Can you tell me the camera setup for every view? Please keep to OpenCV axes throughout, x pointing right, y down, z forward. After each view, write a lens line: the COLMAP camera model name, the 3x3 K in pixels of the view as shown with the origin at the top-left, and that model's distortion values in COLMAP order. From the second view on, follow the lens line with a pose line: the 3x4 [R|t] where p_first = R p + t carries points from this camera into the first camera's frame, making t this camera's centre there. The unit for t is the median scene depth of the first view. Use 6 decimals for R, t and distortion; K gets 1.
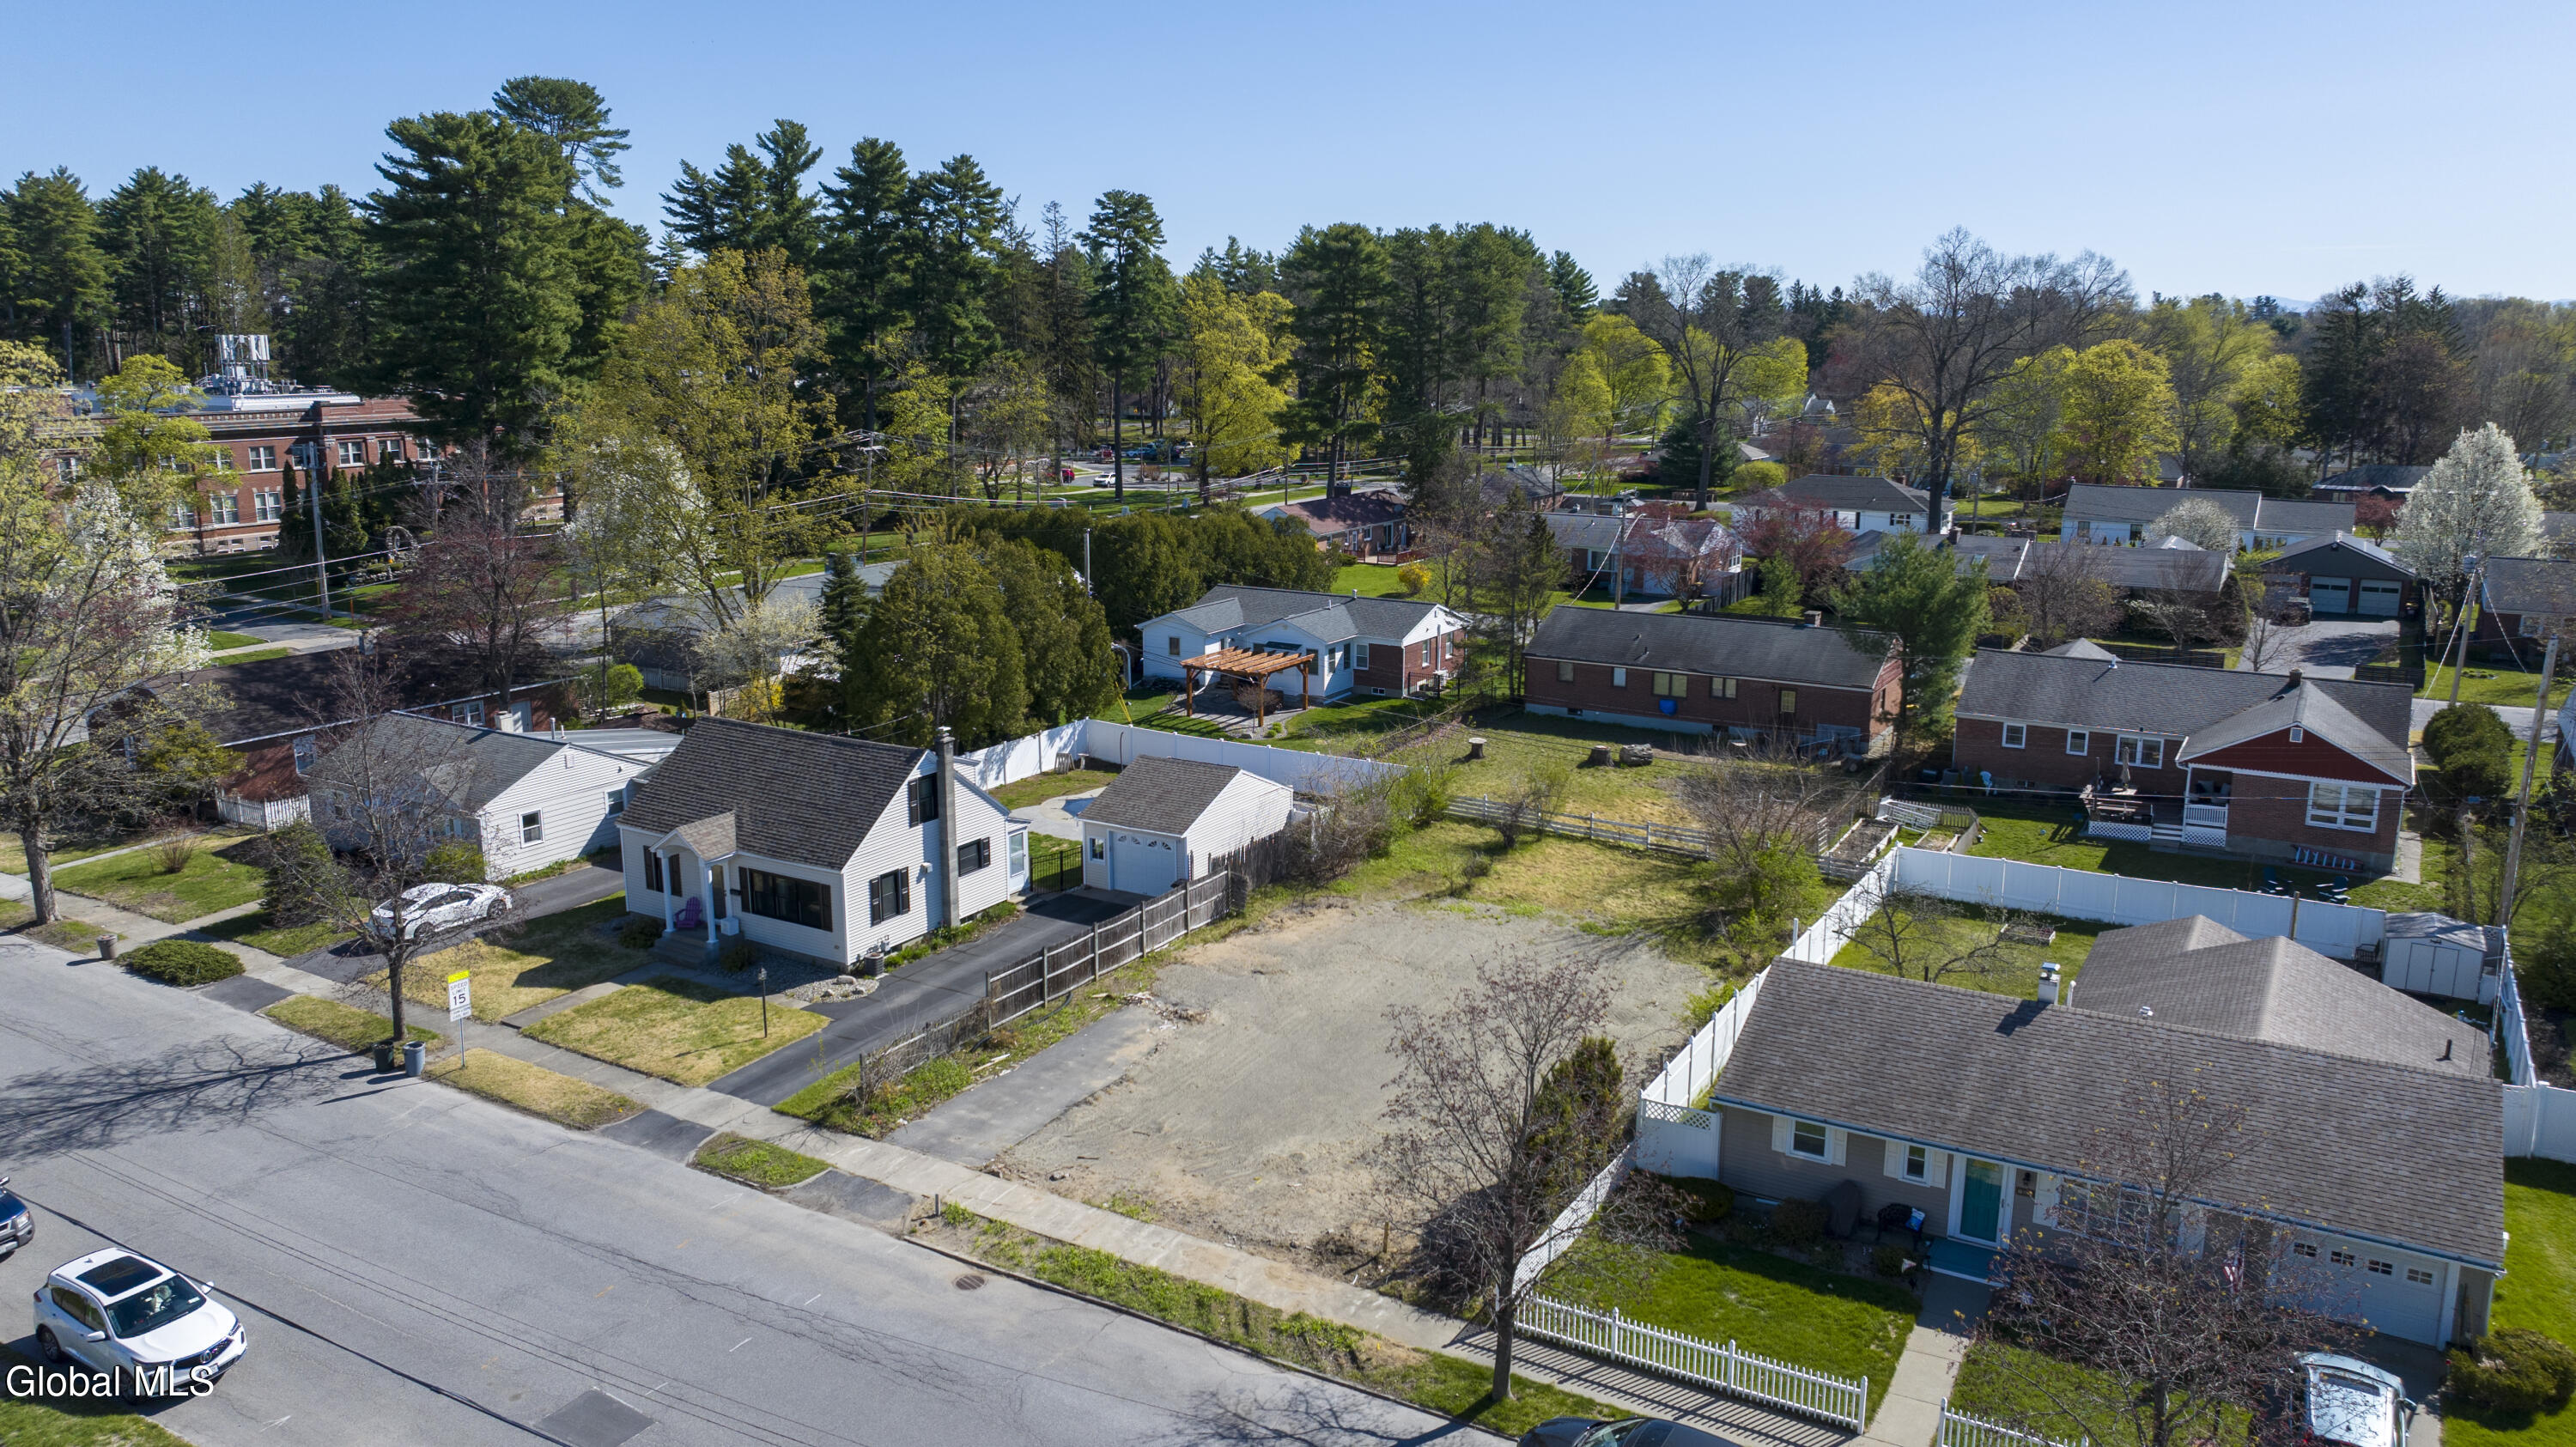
lens RADIAL K [[1804.6, 0, 1287.6], [0, 1804.6, 710.8], [0, 0, 1]] dist [-0.026037, 0.014221]
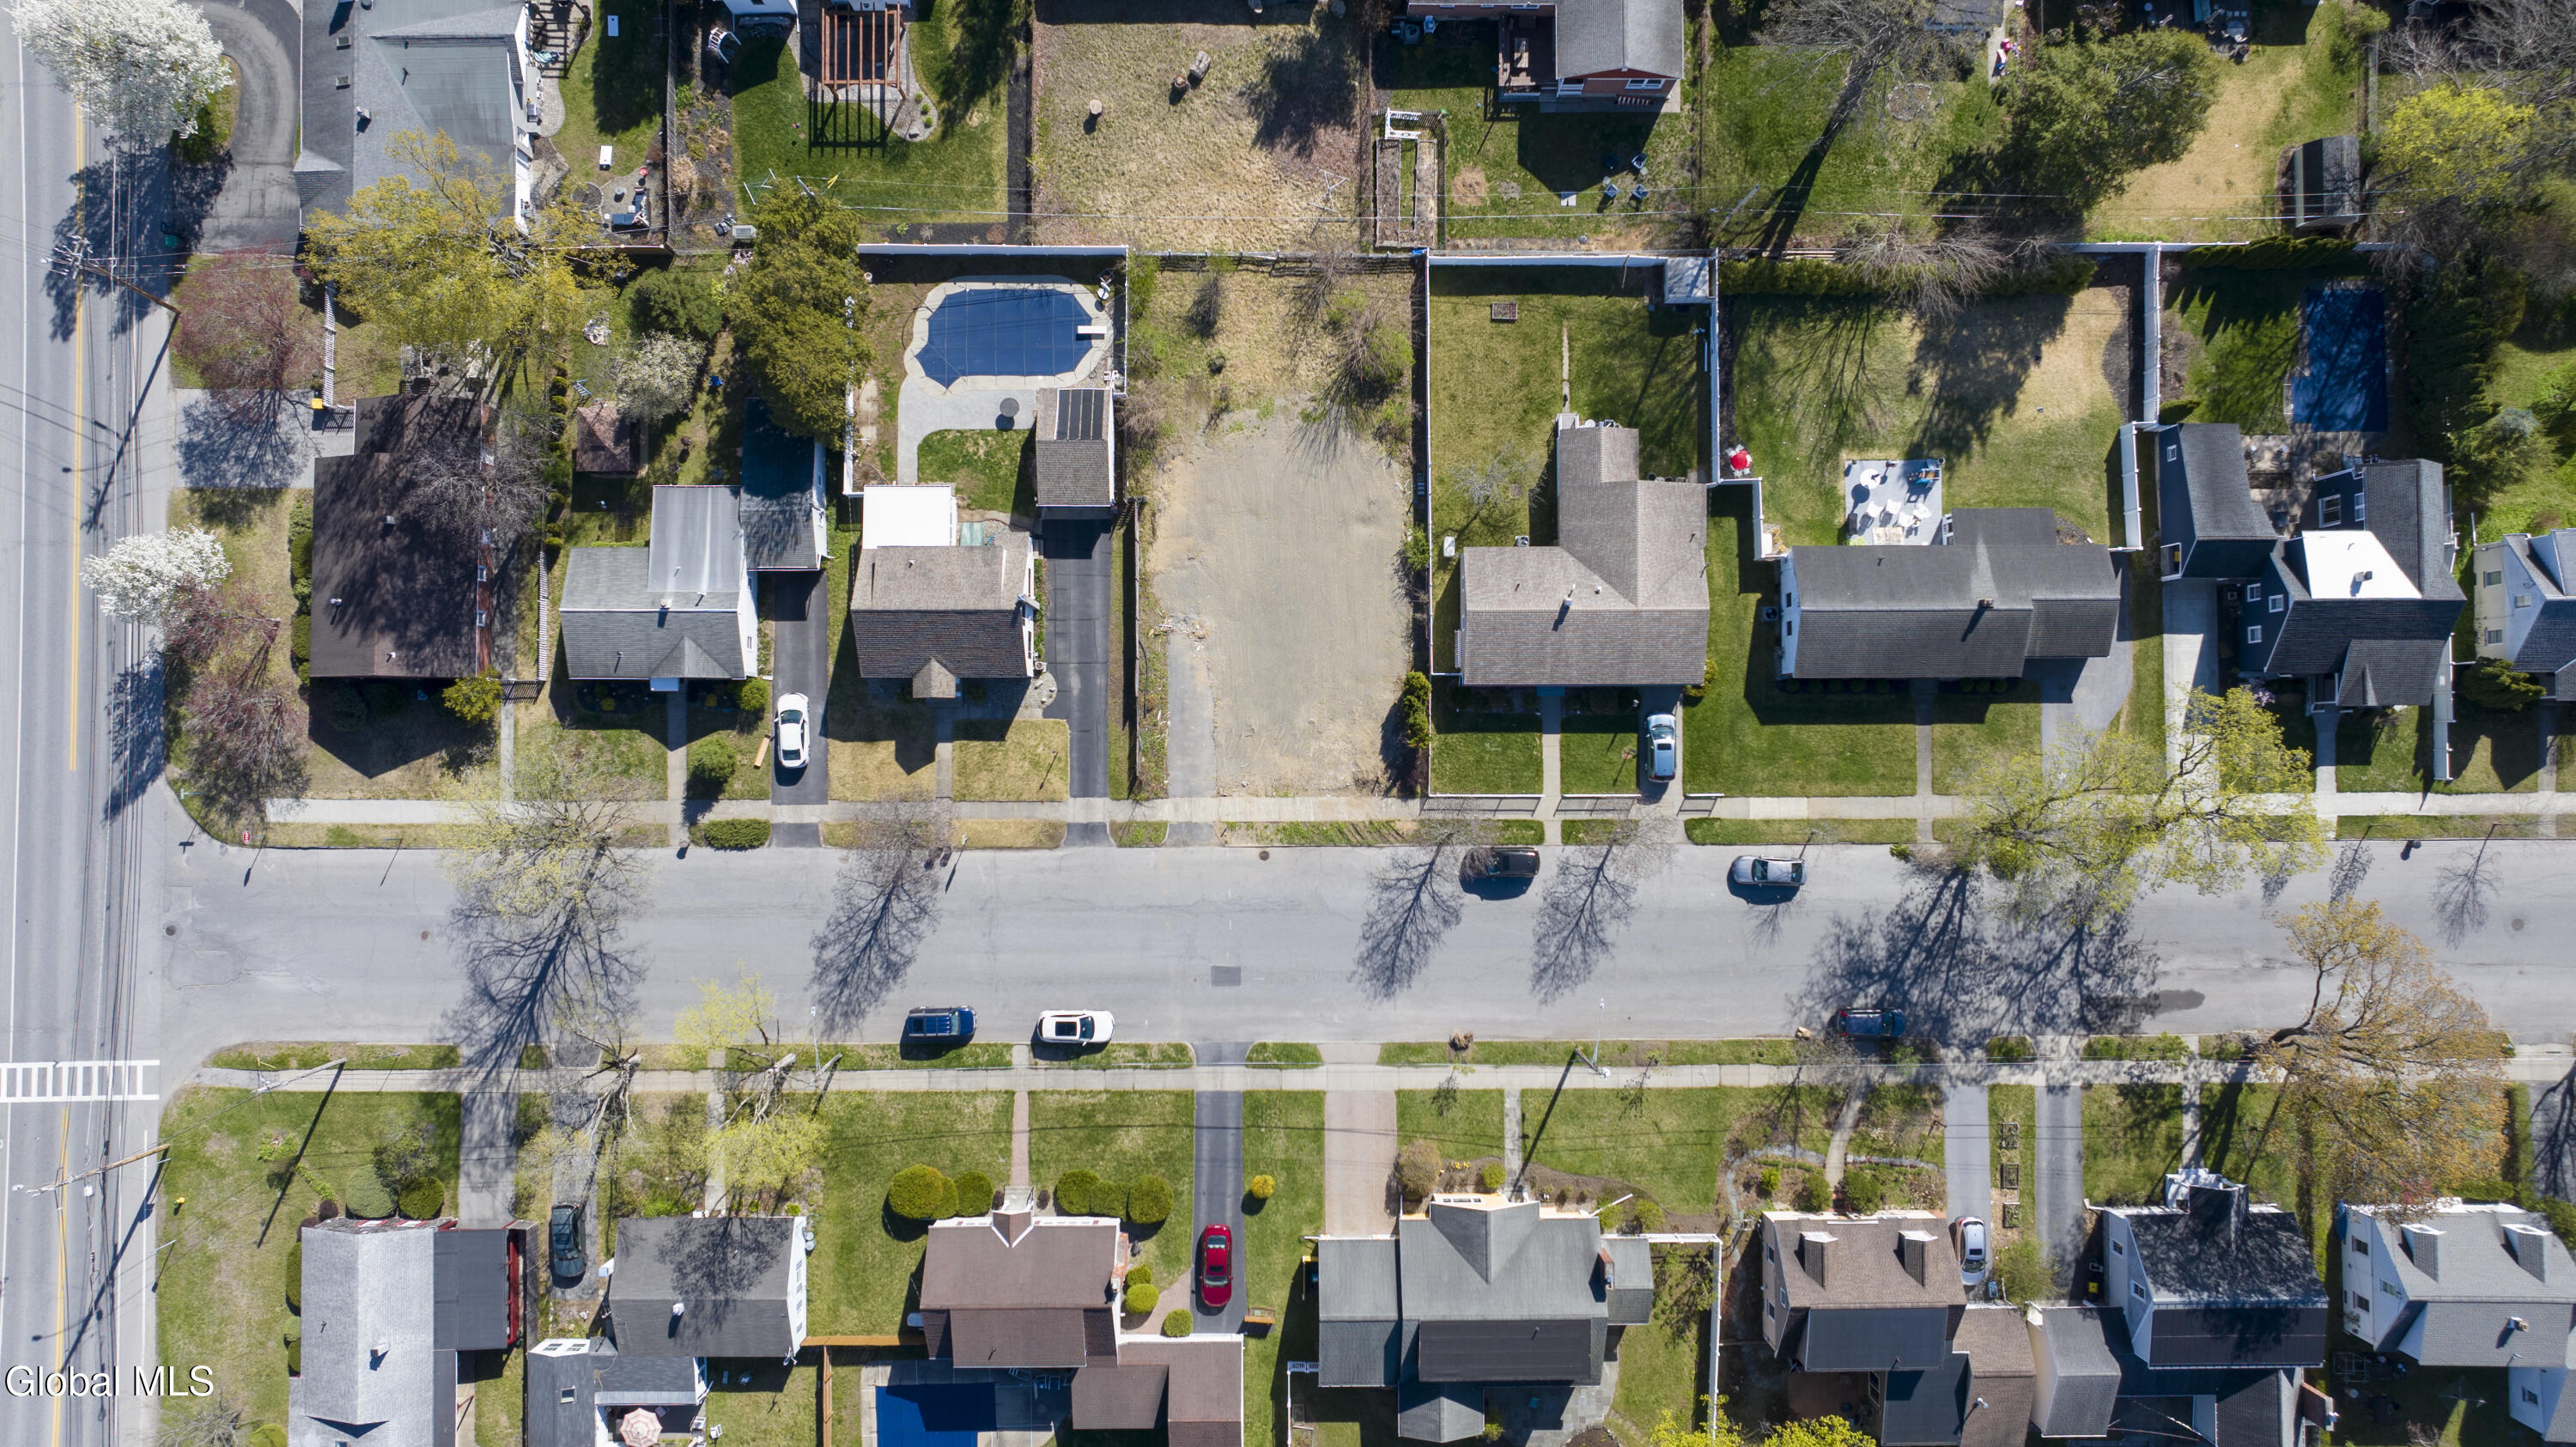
lens RADIAL K [[1804.6, 0, 1284.1], [0, 1804.6, 729.7], [0, 0, 1]] dist [-0.026037, 0.014221]
pose [[0.855237, -0.517865, 0.019640, -0.062046], [0.099097, 0.200619, 0.974644, -1.669897], [-0.508675, -0.831605, 0.222896, 0.307159]]
